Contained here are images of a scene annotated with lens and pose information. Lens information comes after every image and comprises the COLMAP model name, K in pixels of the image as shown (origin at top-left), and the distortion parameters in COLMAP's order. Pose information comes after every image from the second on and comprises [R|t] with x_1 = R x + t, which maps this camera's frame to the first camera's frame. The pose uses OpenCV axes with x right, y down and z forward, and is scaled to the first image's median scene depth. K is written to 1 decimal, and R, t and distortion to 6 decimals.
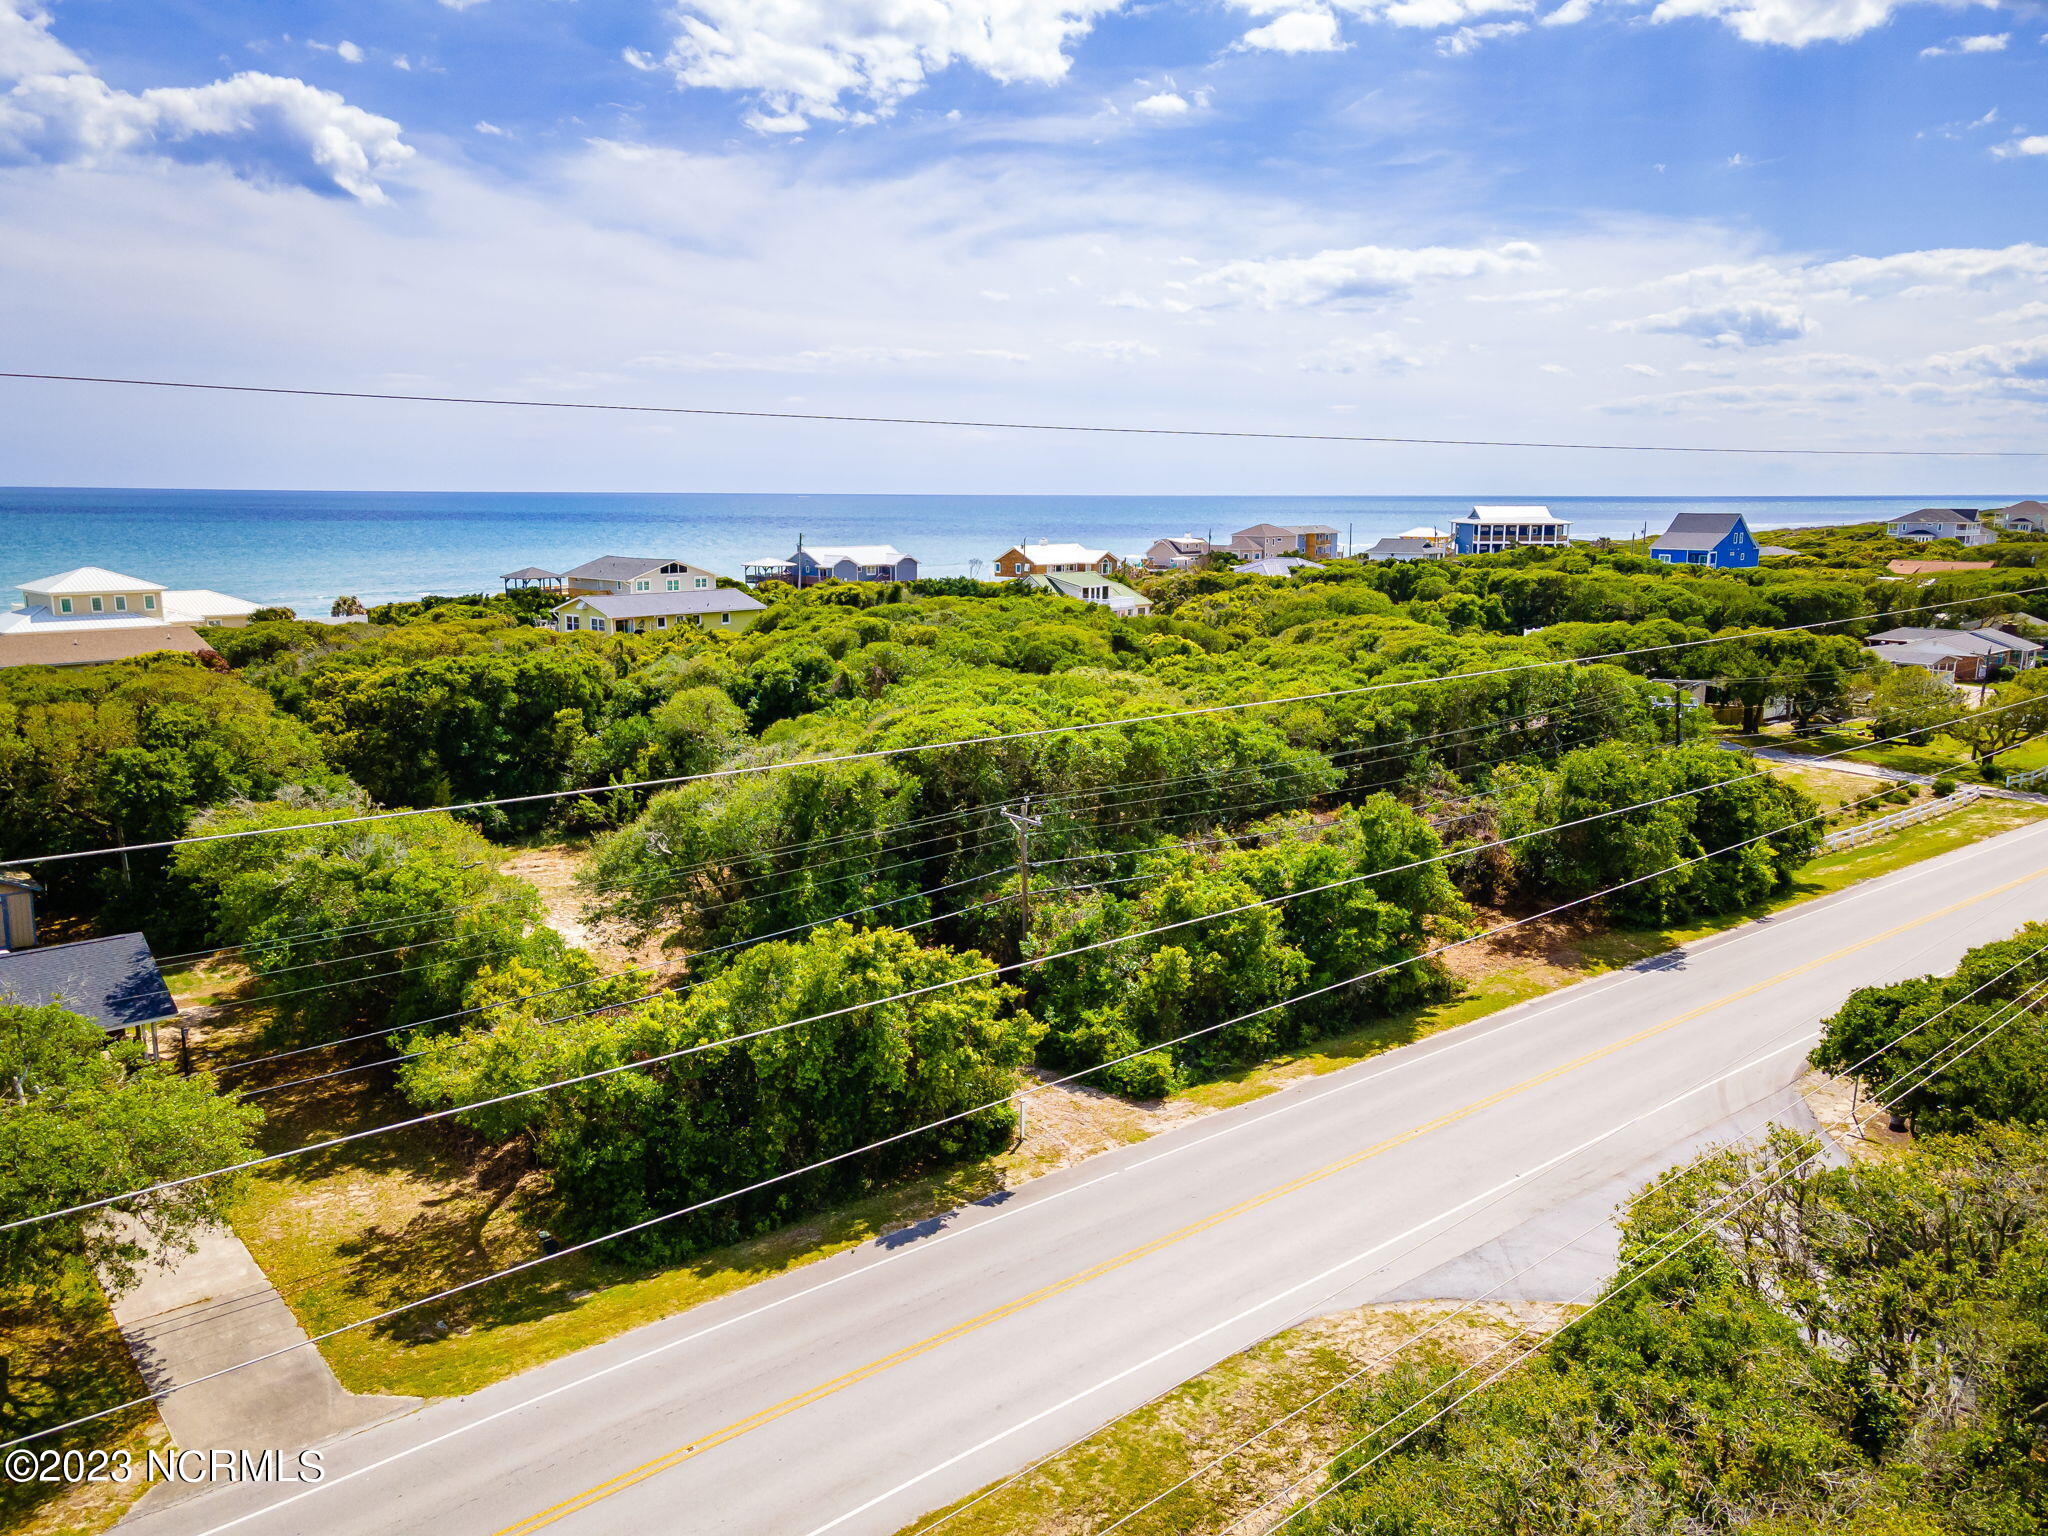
lens RADIAL K [[1523.4, 0, 1022.2], [0, 1523.4, 759.8], [0, 0, 1]] dist [0.050468, -0.002848]
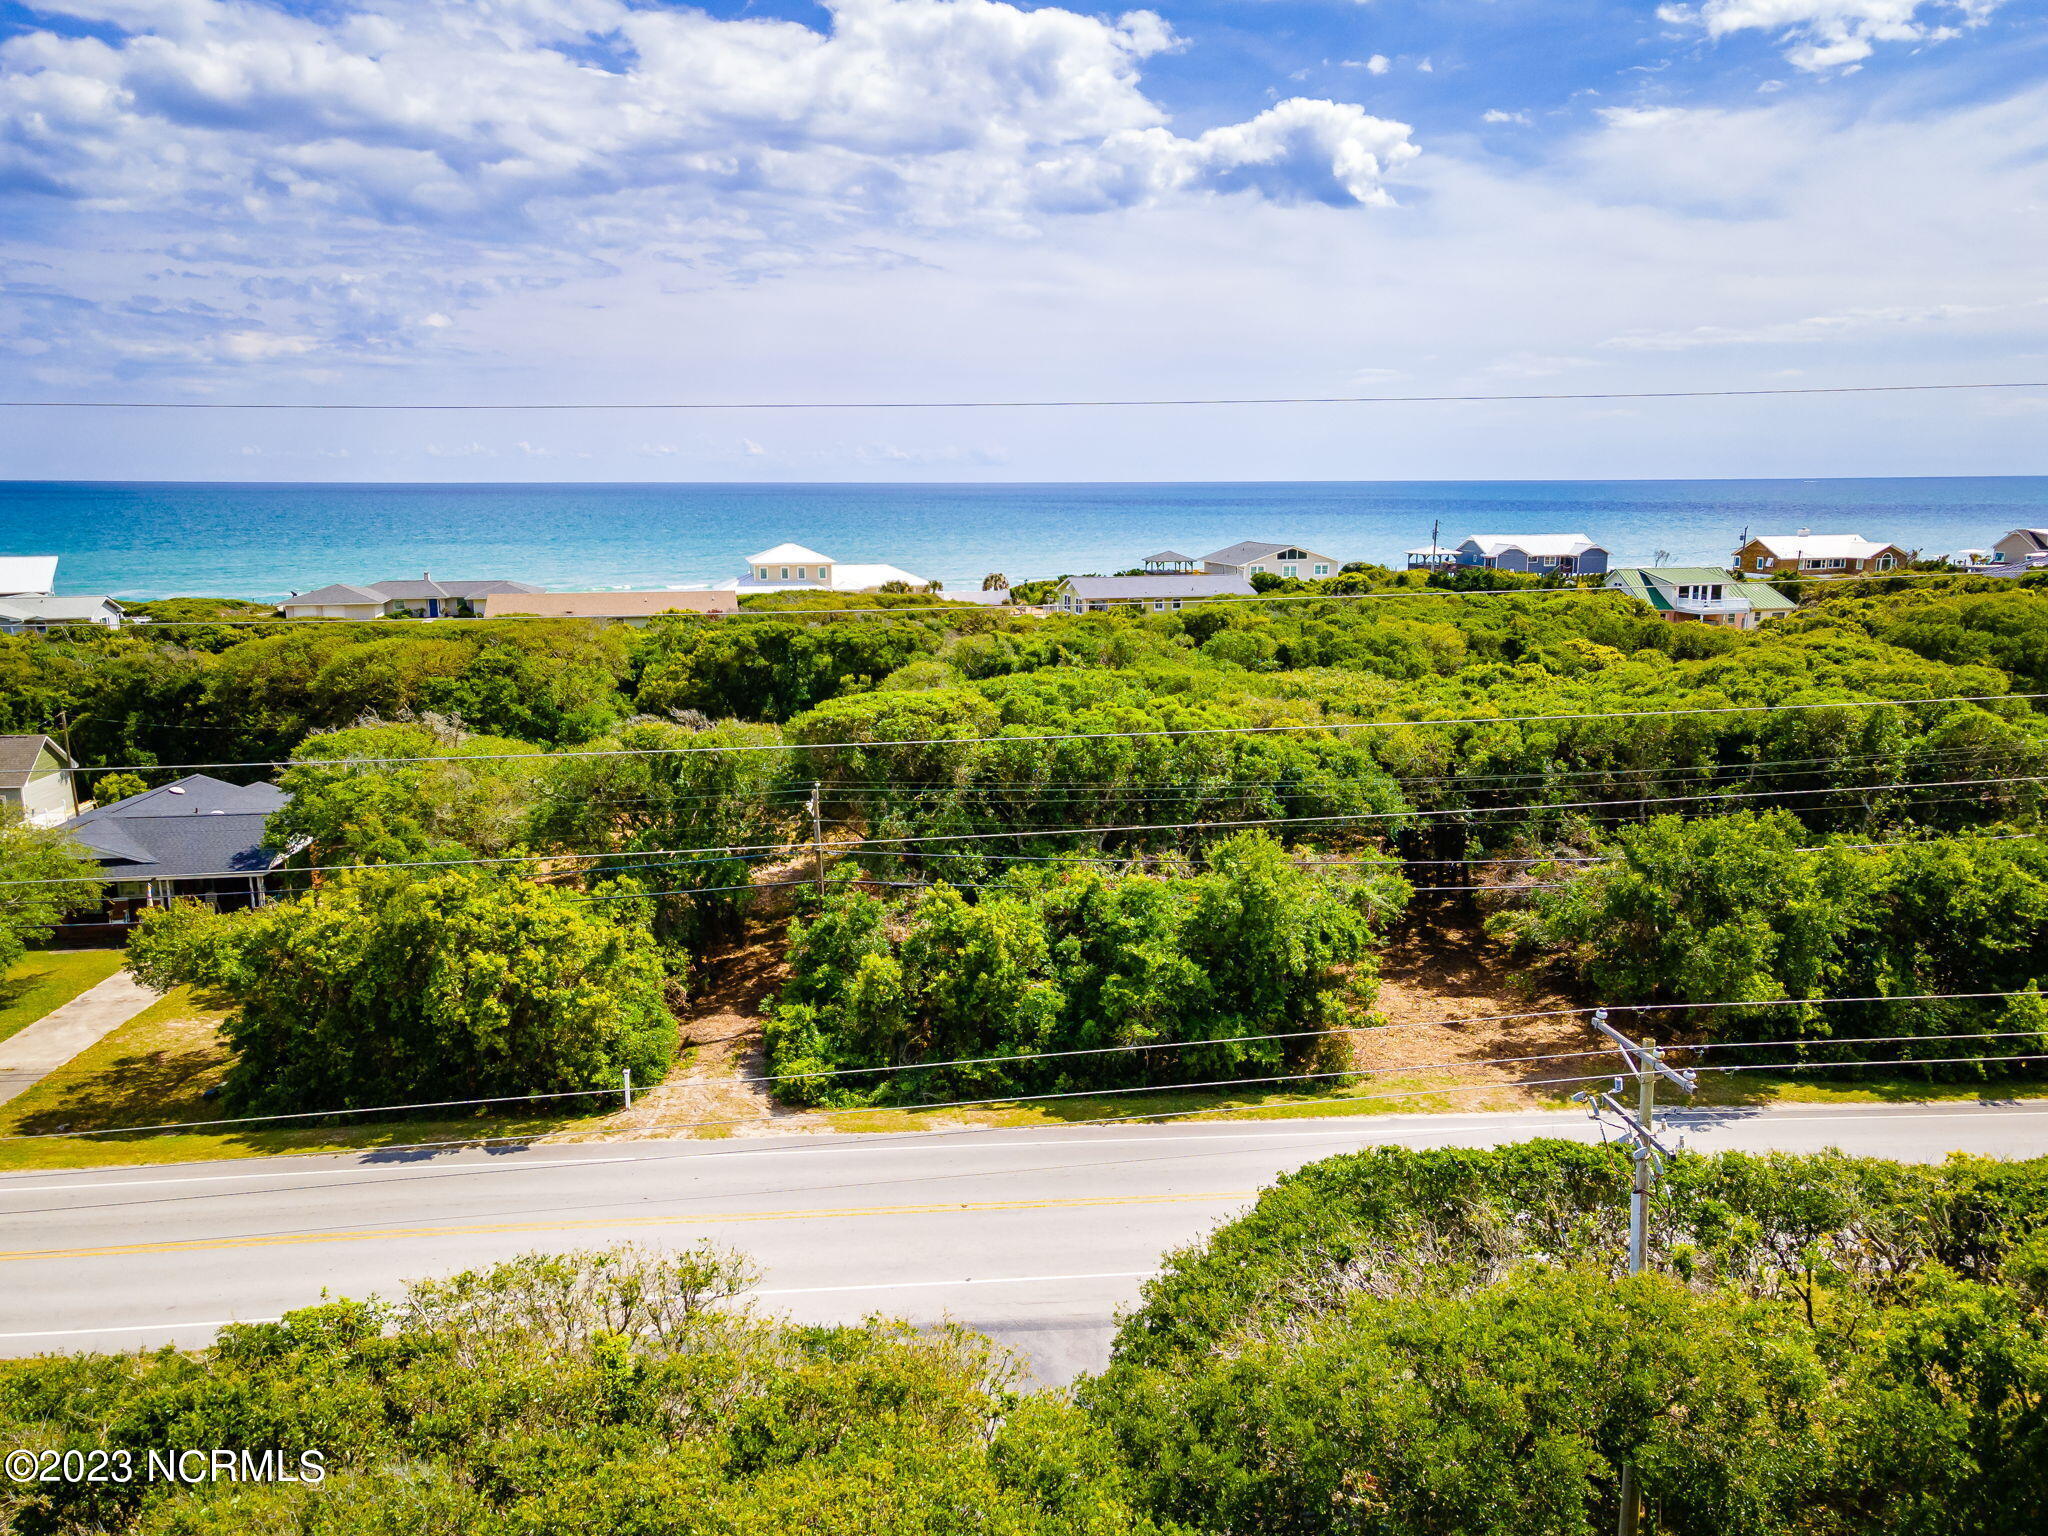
lens RADIAL K [[1473.1, 0, 1025.2], [0, 1473.1, 858.3], [0, 0, 1]] dist [0.029267, 0.000613]
pose [[0.819219, 0.137705, -0.556703, 0.530595], [-0.094841, 0.989908, 0.105299, -0.033611], [0.565584, -0.033465, 0.824011, 0.242852]]
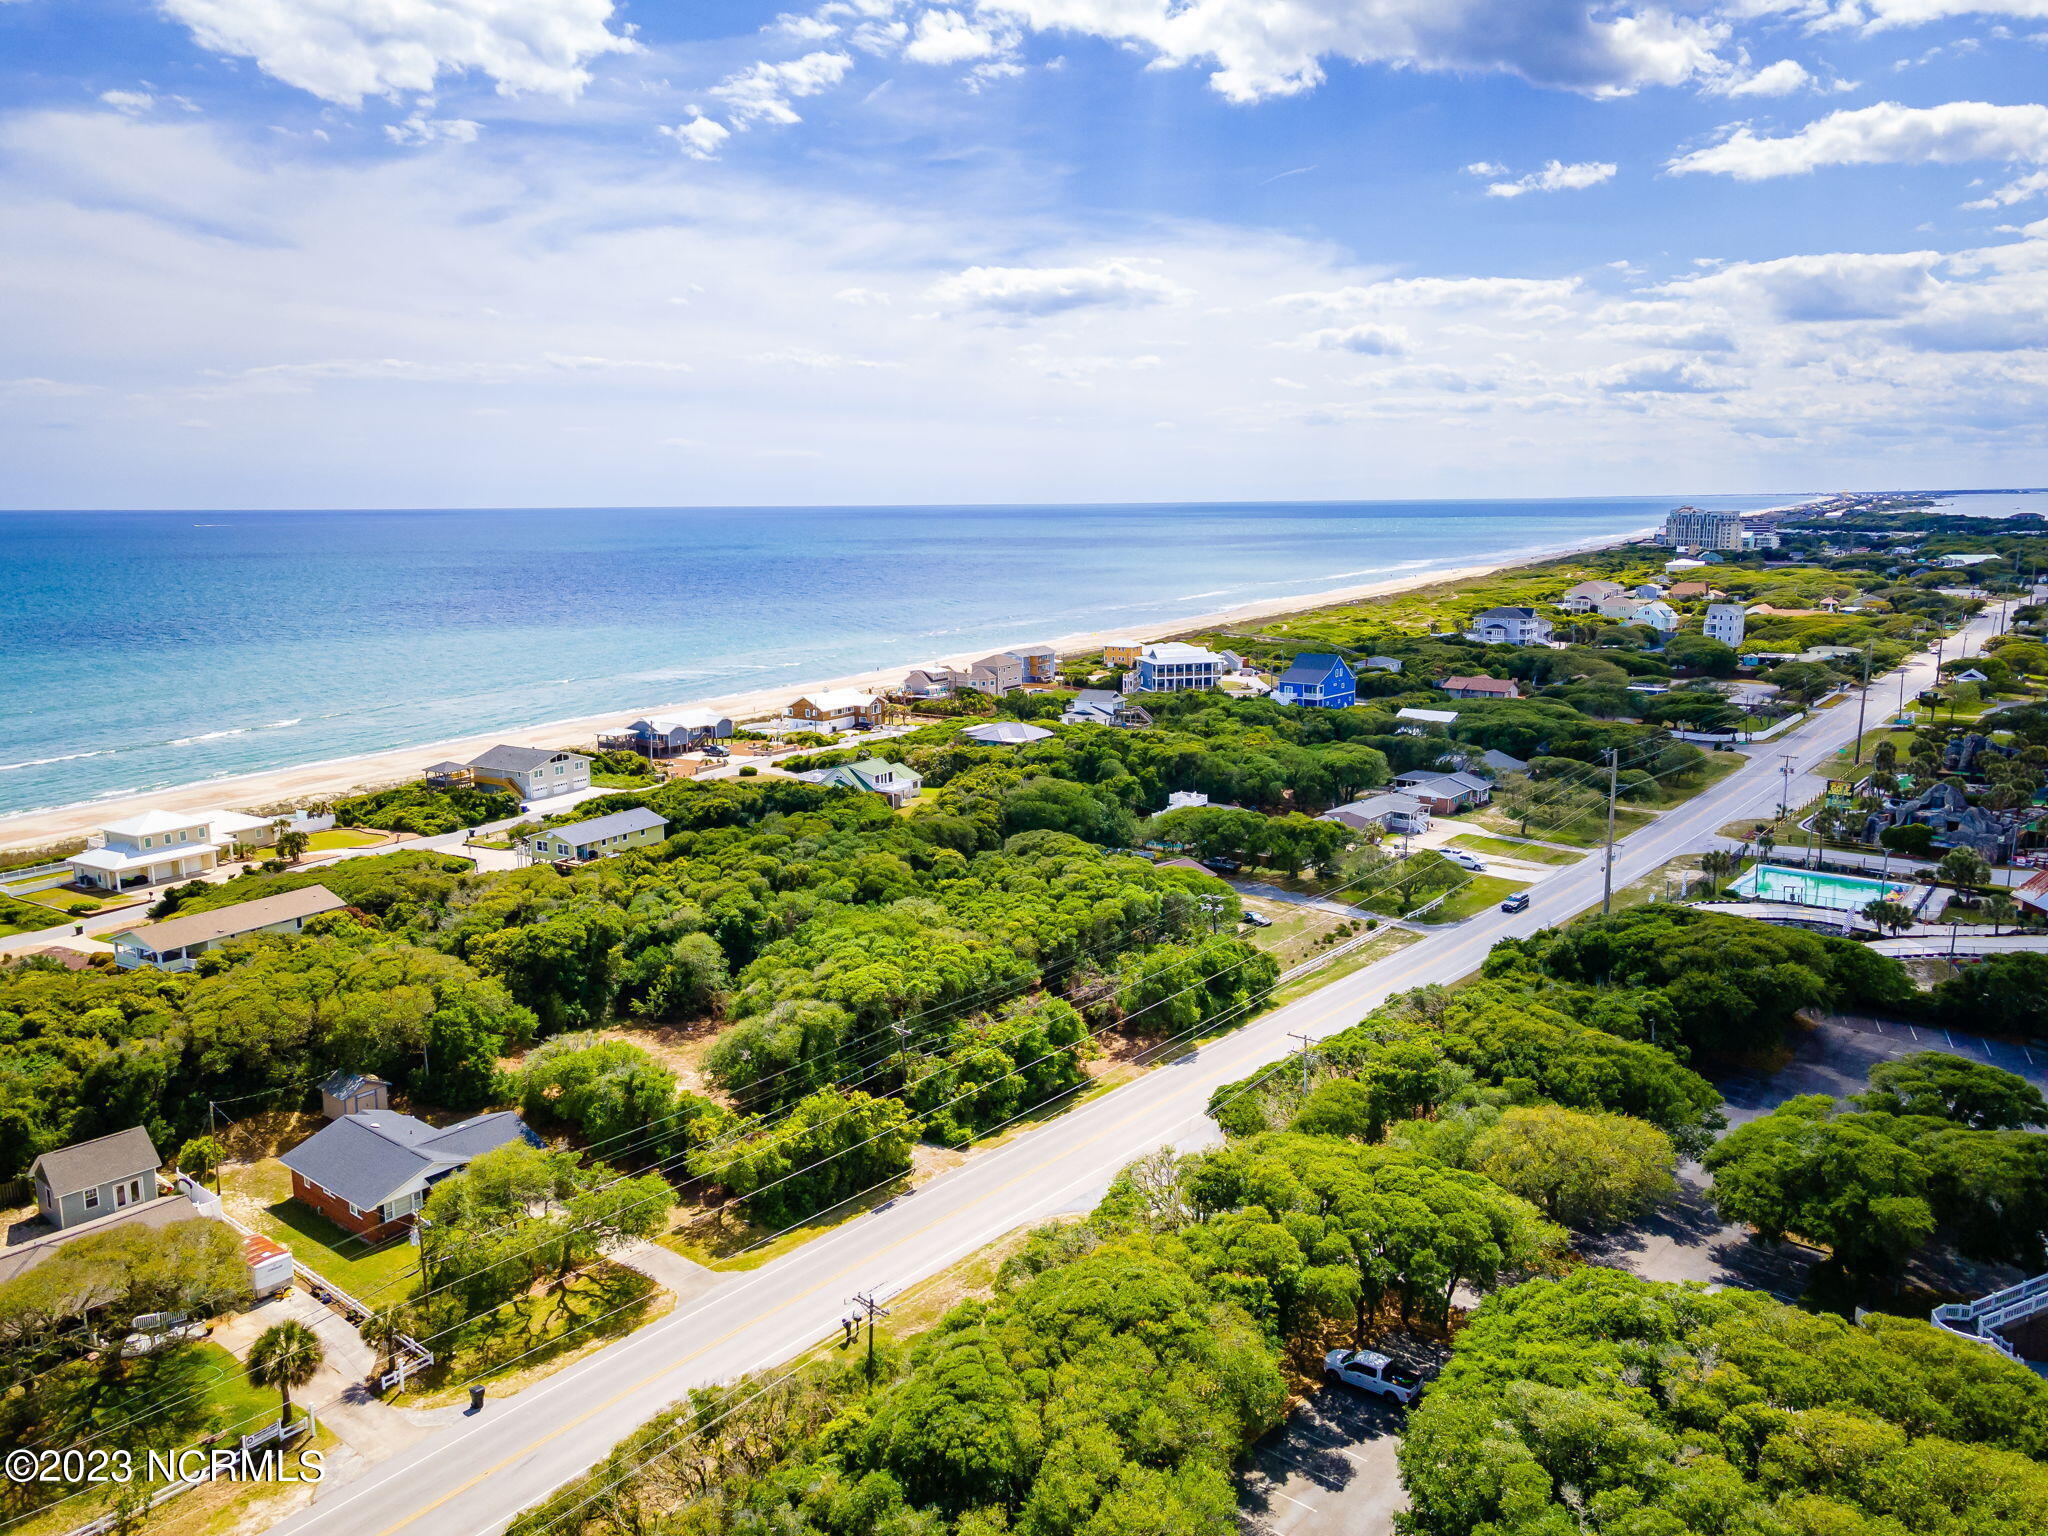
lens RADIAL K [[1523.4, 0, 1022.2], [0, 1523.4, 759.8], [0, 0, 1]] dist [0.050468, -0.002848]
pose [[0.984874, -0.044581, 0.167436, -0.145951], [0.045322, 0.998972, -0.000606, -0.278658], [-0.167237, 0.008185, 0.985883, -1.017263]]
